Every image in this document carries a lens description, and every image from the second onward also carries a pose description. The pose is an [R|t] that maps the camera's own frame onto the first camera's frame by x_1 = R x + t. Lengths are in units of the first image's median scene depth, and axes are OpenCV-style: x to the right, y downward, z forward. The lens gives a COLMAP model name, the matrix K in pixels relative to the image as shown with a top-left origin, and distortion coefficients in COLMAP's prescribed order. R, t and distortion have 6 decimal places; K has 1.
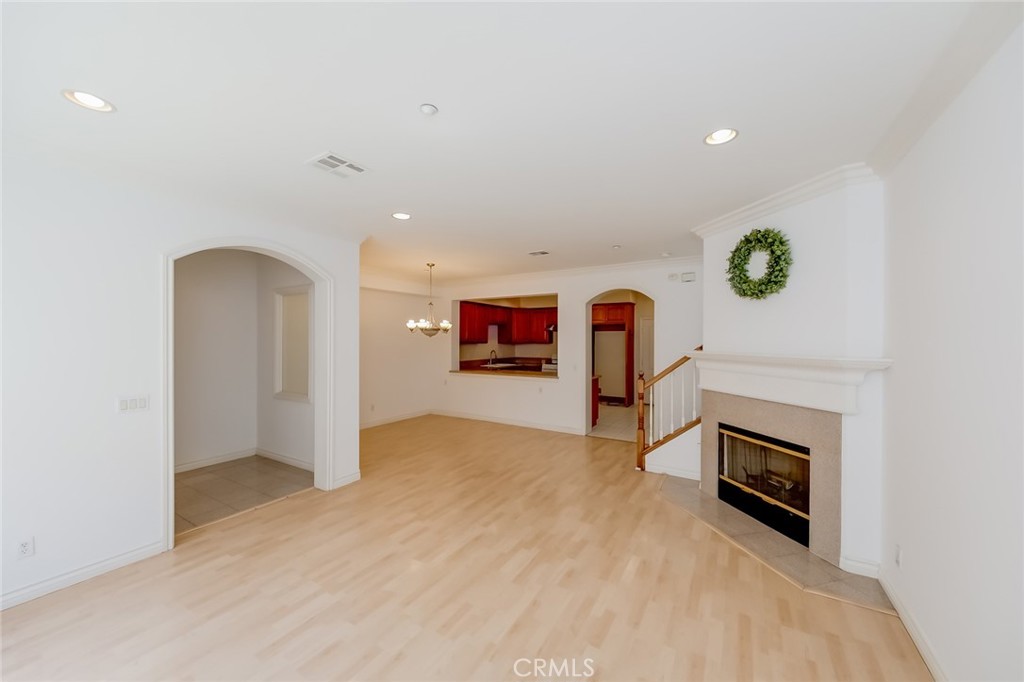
lens RADIAL K [[361.4, 0, 518.8], [0, 361.4, 341.5], [0, 0, 1]] dist [-0.001460, -0.000001]
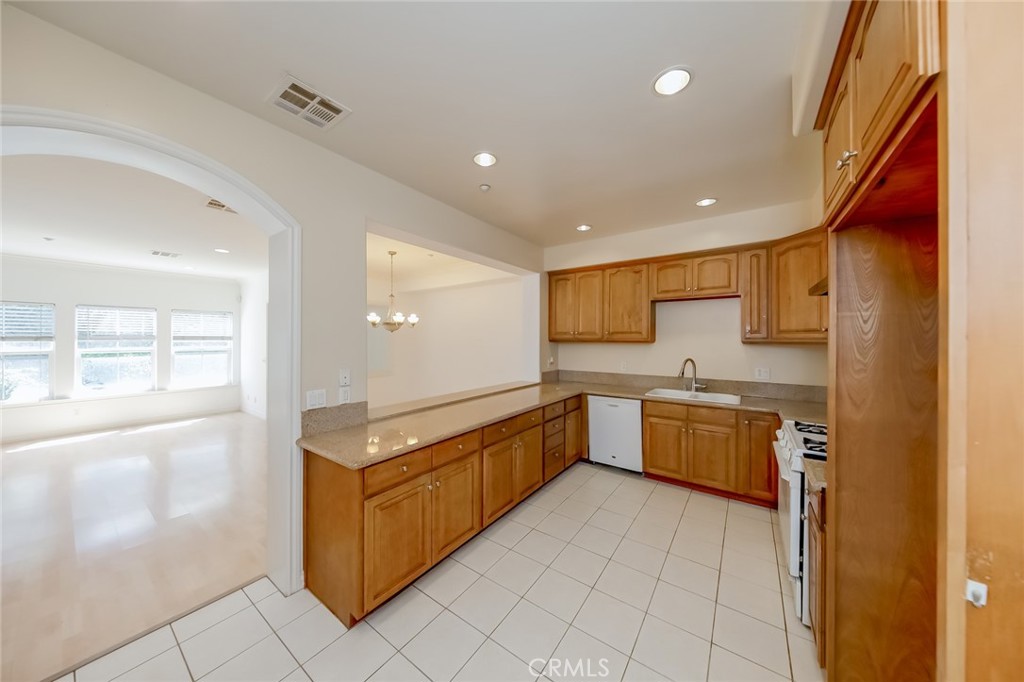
lens RADIAL K [[324.2, 0, 511.6], [0, 324.2, 339.0], [0, 0, 1]] dist [-0.001257, -0.000261]
pose [[-0.077535, 0.001520, -0.996988, 0.944313], [-0.006070, 0.999980, 0.001997, 0.002290], [0.996971, 0.006207, -0.077524, 2.349123]]
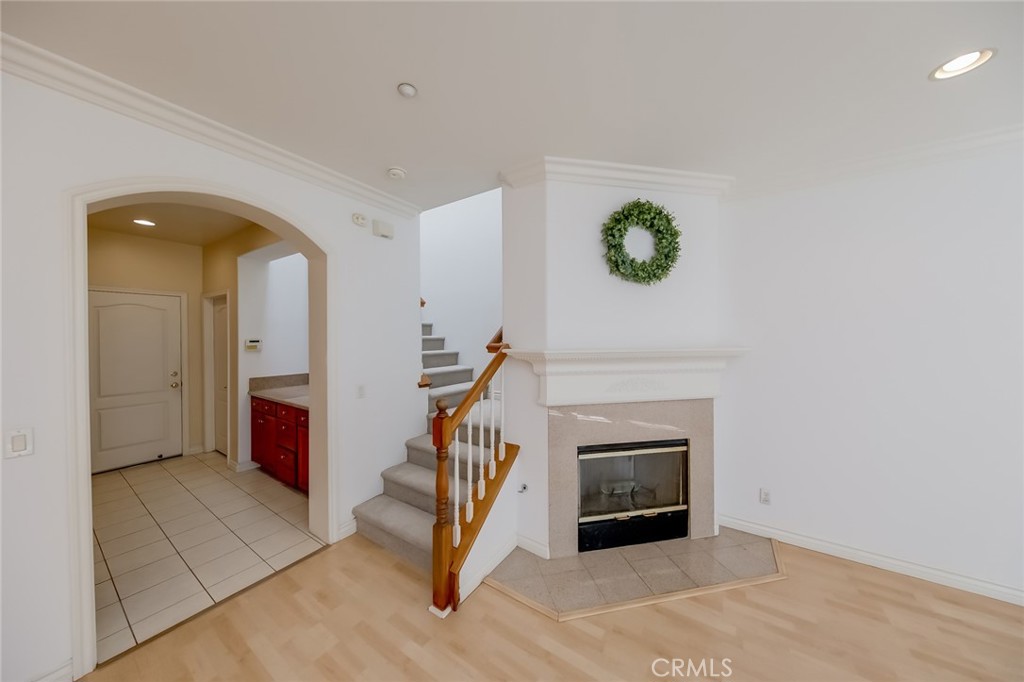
lens RADIAL K [[324.2, 0, 515.6], [0, 324.2, 338.6], [0, 0, 1]] dist [-0.001257, -0.000261]
pose [[0.038155, -0.009201, 0.999229, -0.098669], [0.008100, 0.999928, 0.008898, 0.002059], [-0.999239, 0.007754, 0.038226, 1.178924]]
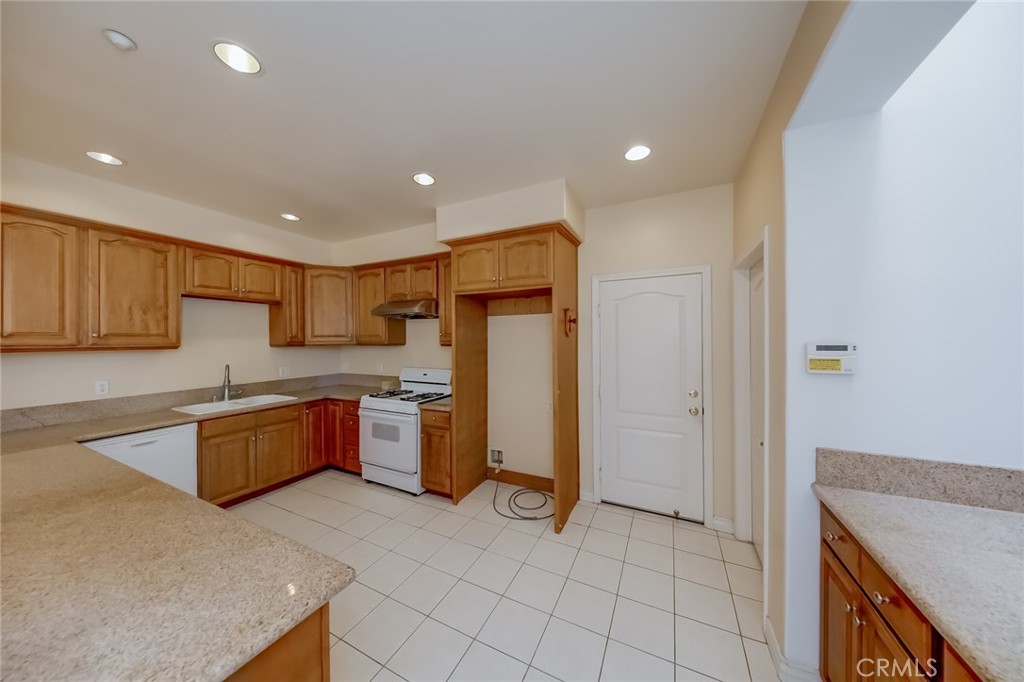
lens RADIAL K [[324.2, 0, 513.9], [0, 324.2, 341.4], [0, 0, 1]] dist [-0.001257, -0.000261]
pose [[0.995997, -0.009634, 0.088868, 0.597215], [0.009624, 0.999954, 0.000546, 0.003304], [-0.088869, 0.000312, 0.996043, 1.794534]]
